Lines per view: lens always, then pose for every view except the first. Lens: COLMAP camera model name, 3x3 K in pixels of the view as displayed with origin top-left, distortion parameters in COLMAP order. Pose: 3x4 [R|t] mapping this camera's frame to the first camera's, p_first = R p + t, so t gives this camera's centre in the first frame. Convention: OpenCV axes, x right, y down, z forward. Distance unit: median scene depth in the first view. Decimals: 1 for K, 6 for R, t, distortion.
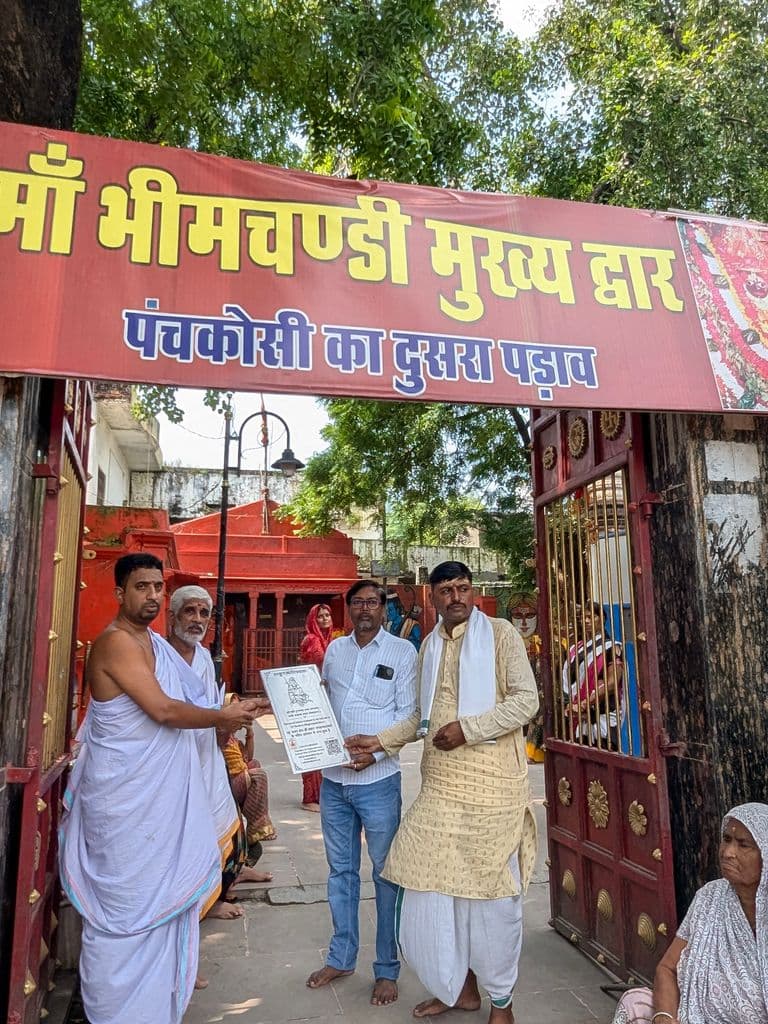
lens RADIAL K [[808.3, 0, 383.4], [0, 808.3, 521.2], [0, 0, 1]] dist [-0.136262, 0.217066]
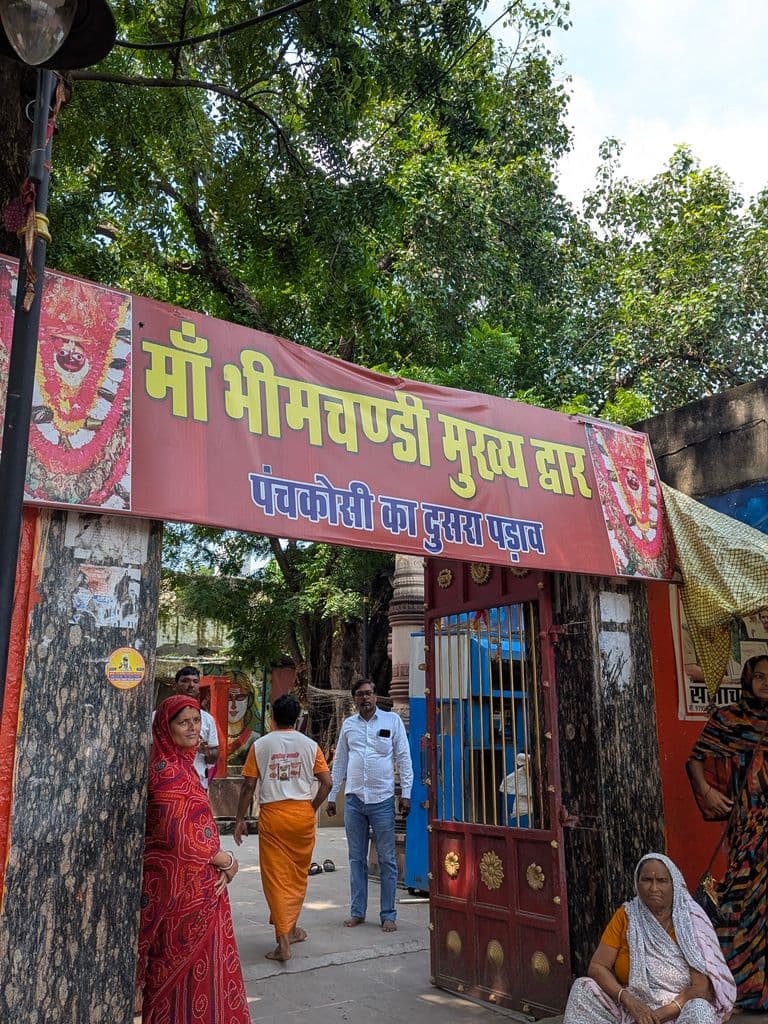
lens RADIAL K [[985.8, 0, 380.4], [0, 985.8, 522.0], [0, 0, 1]] dist [0.109200, -0.238589]
pose [[0.918498, 0.087359, 0.385656, -0.654745], [-0.068031, 0.995660, -0.063511, -0.092240], [-0.389530, 0.032098, 0.920454, -0.465092]]
